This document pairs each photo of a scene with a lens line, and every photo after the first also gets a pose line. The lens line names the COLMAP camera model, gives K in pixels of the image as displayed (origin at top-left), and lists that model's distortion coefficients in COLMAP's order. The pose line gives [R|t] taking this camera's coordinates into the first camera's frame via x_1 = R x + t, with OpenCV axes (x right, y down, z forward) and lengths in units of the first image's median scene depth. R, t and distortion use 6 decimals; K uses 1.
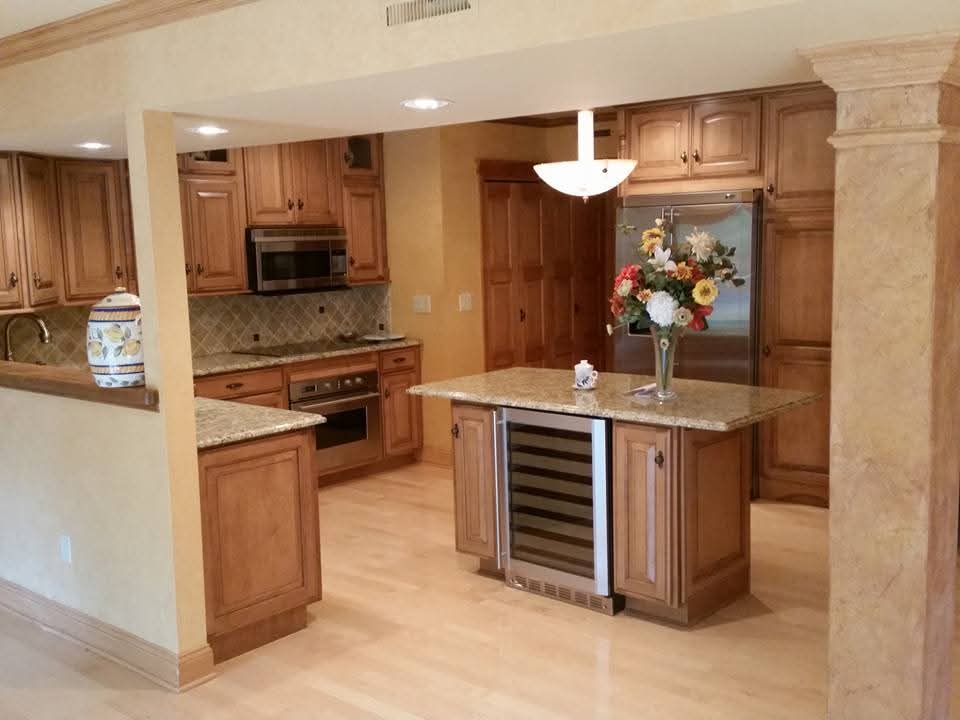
lens RADIAL K [[1030.8, 0, 478.4], [0, 1030.8, 378.1], [0, 0, 1]] dist [0.210610, -0.513451]
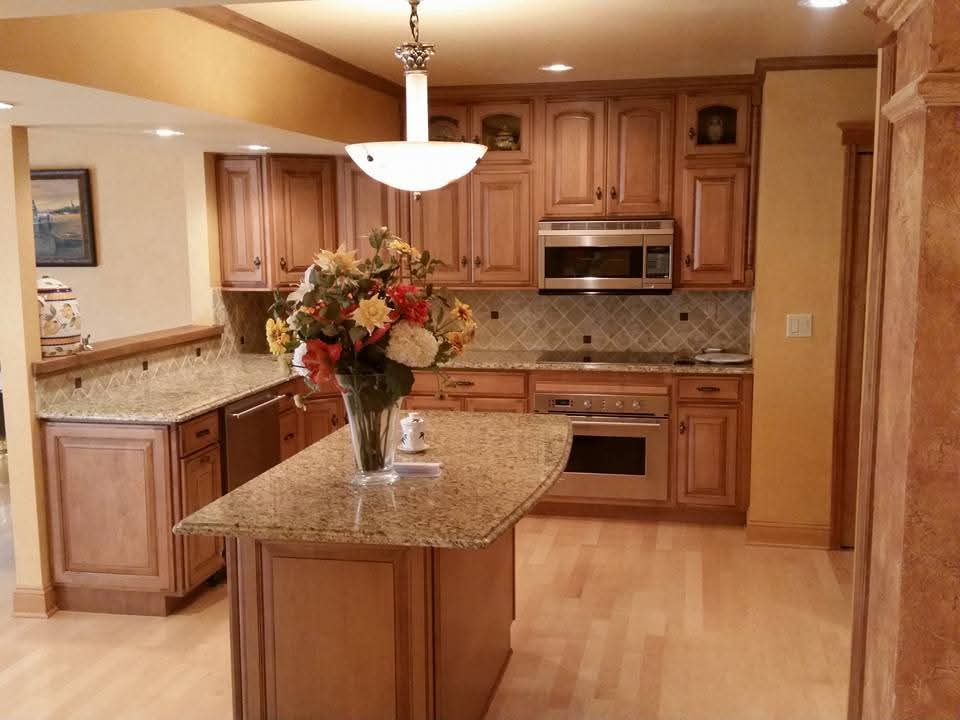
lens RADIAL K [[1030.8, 0, 478.4], [0, 1030.8, 378.1], [0, 0, 1]] dist [0.210610, -0.513451]
pose [[0.495497, 0.150787, -0.855422, 0.540115], [-0.129373, 0.986644, 0.098979, -0.085890], [0.858921, 0.061624, 0.508386, 0.473342]]
